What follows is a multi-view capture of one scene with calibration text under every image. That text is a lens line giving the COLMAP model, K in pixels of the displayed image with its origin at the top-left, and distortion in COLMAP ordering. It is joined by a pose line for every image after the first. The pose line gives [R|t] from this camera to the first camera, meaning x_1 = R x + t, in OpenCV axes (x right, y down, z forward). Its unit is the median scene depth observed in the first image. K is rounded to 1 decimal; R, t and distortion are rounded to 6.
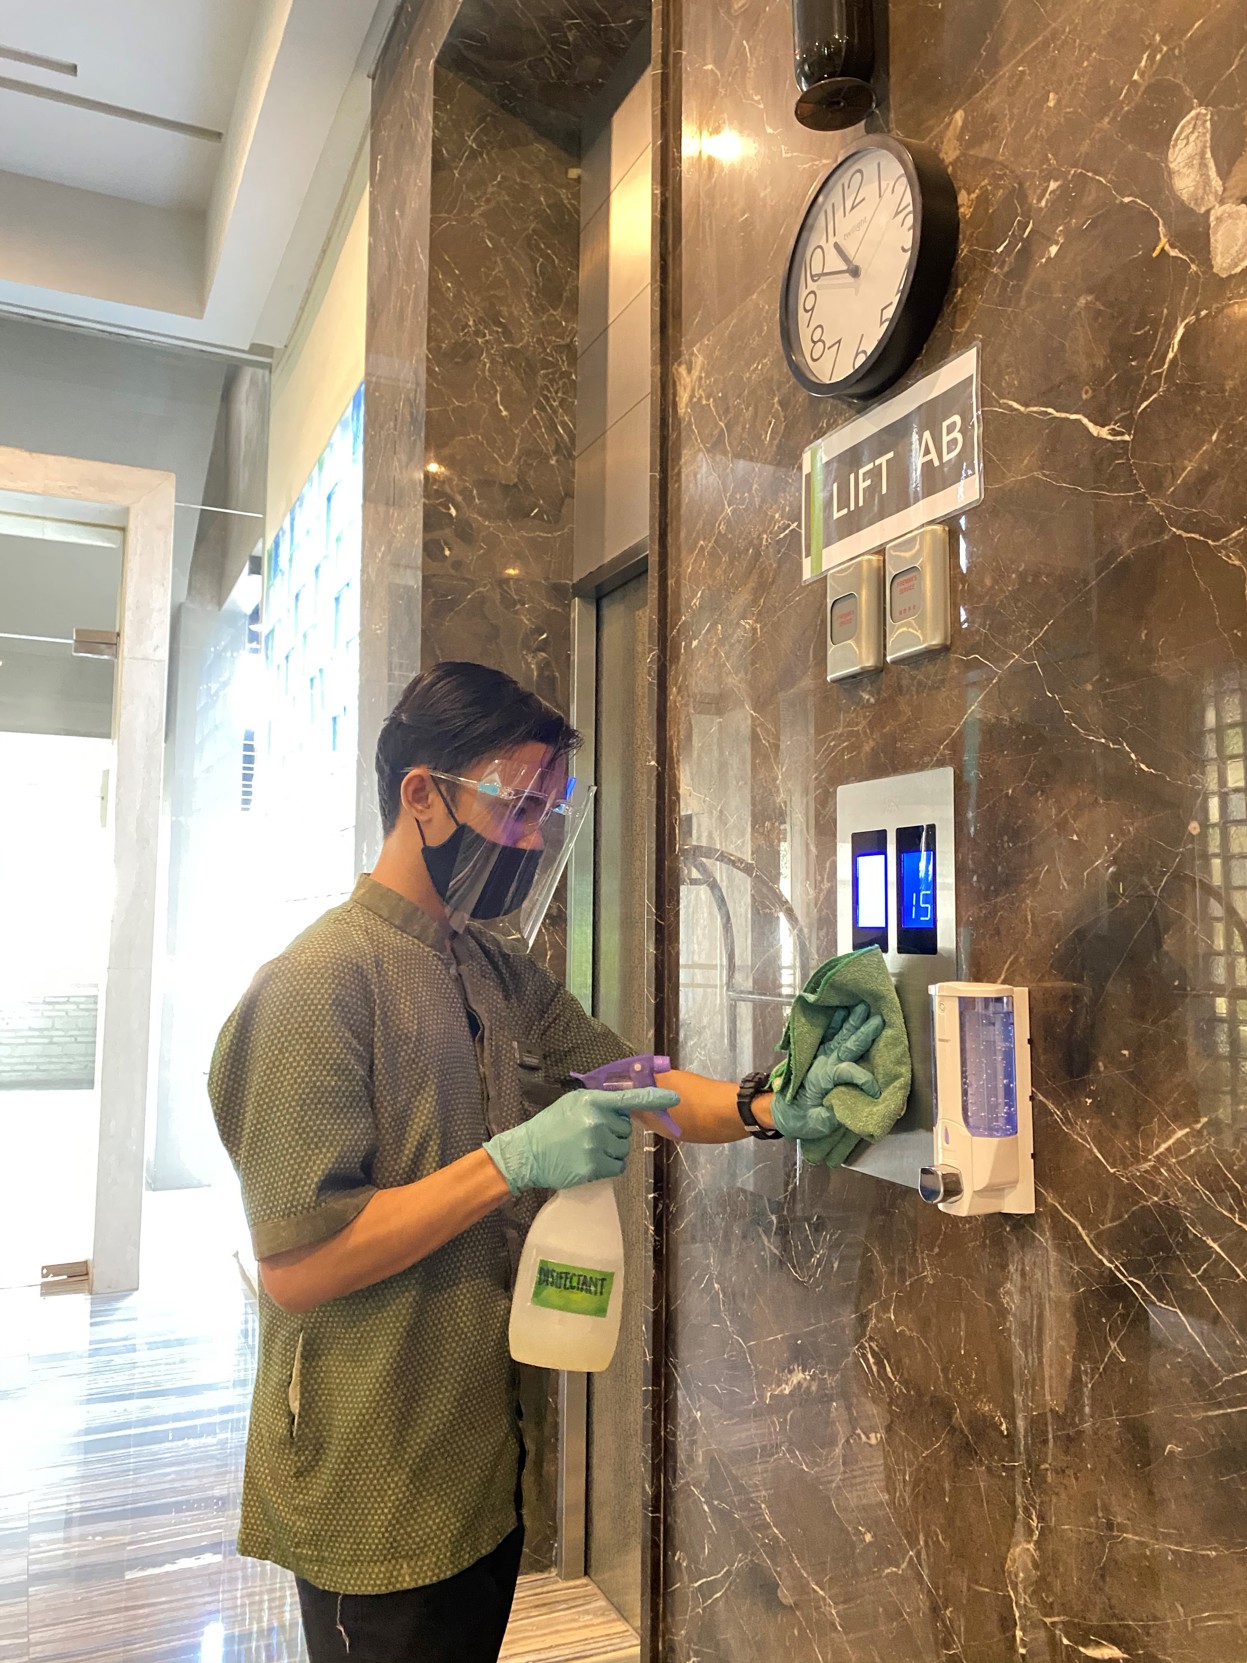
lens RADIAL K [[1288.4, 0, 623.5], [0, 1288.4, 831.5], [0, 0, 1]] dist [0.069559, -0.103578]
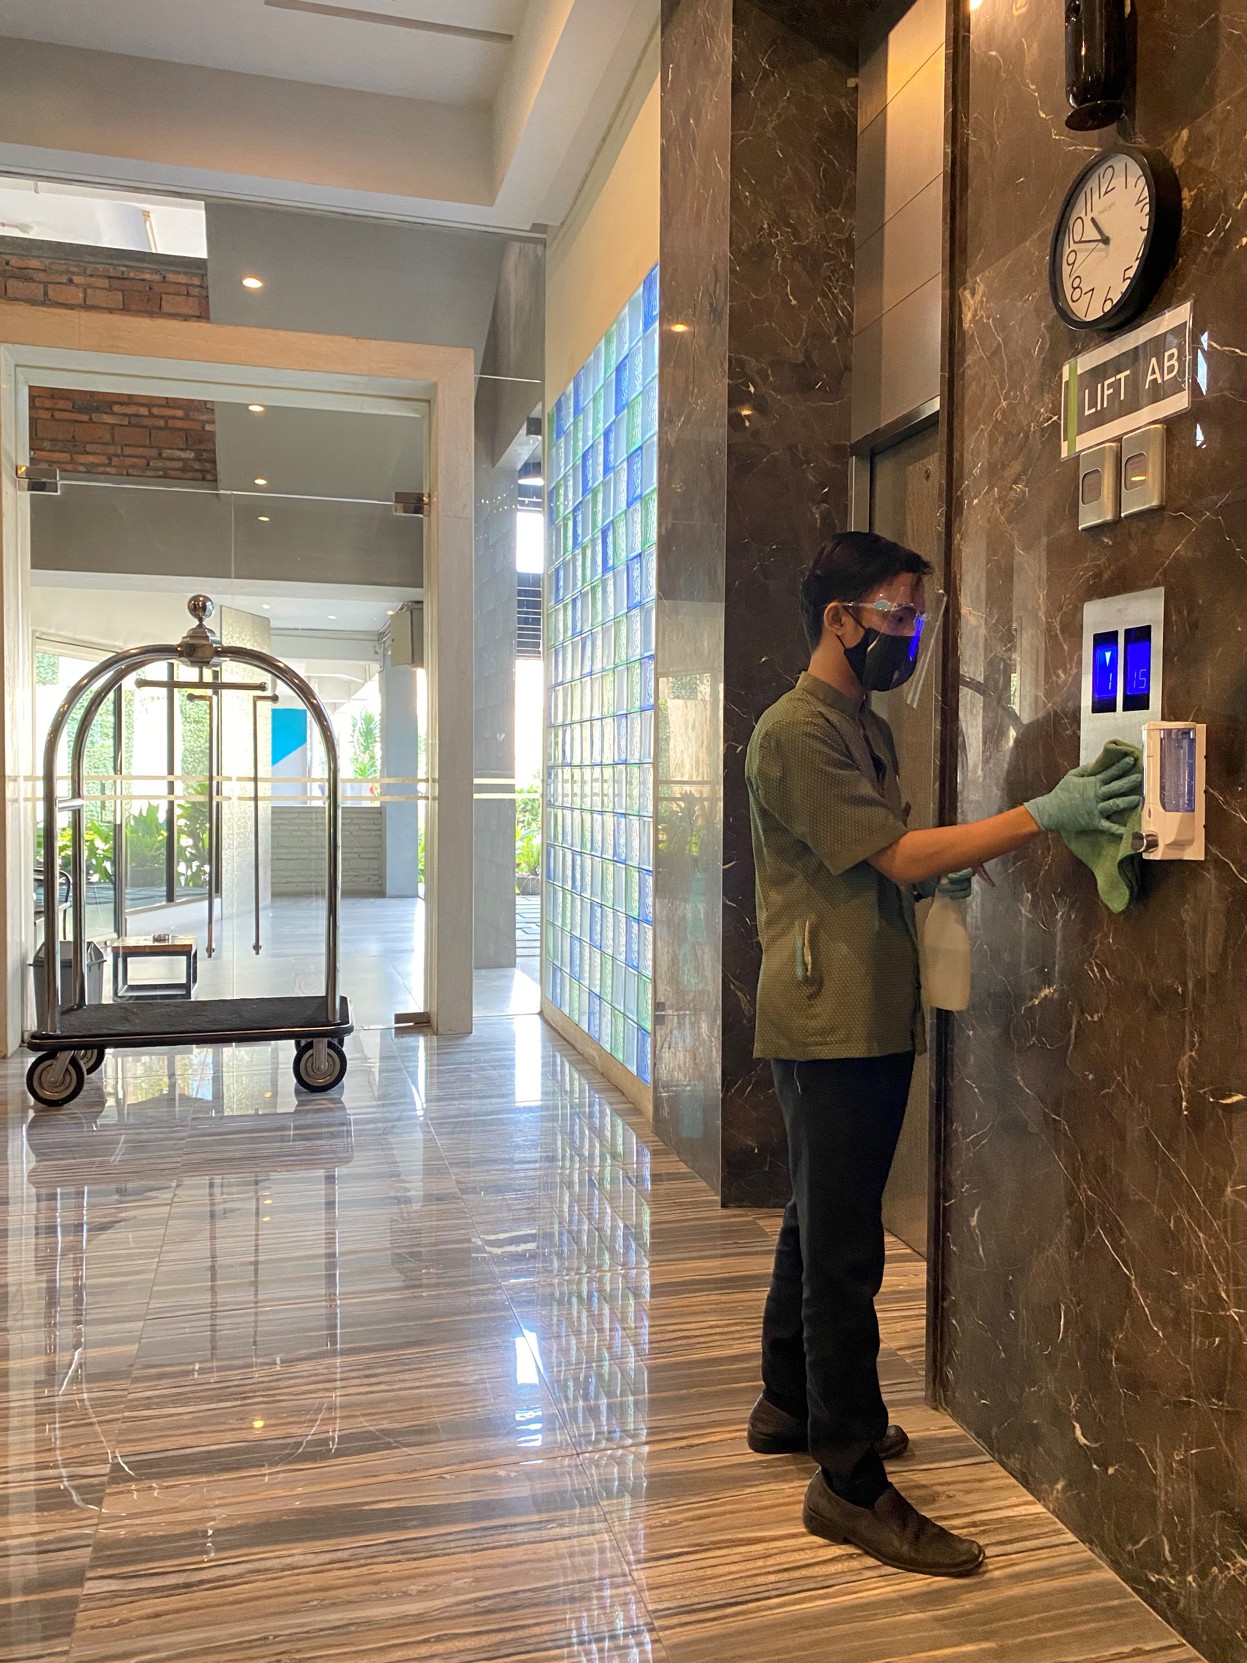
lens RADIAL K [[1285.3, 0, 623.5], [0, 1285.3, 831.5], [0, 0, 1]] dist [0.015128, 0.003721]
pose [[0.987176, 0.002447, -0.159617, -0.112875], [0.017537, 0.992168, 0.123672, 0.031566], [0.158670, -0.124885, 0.979402, -0.537454]]
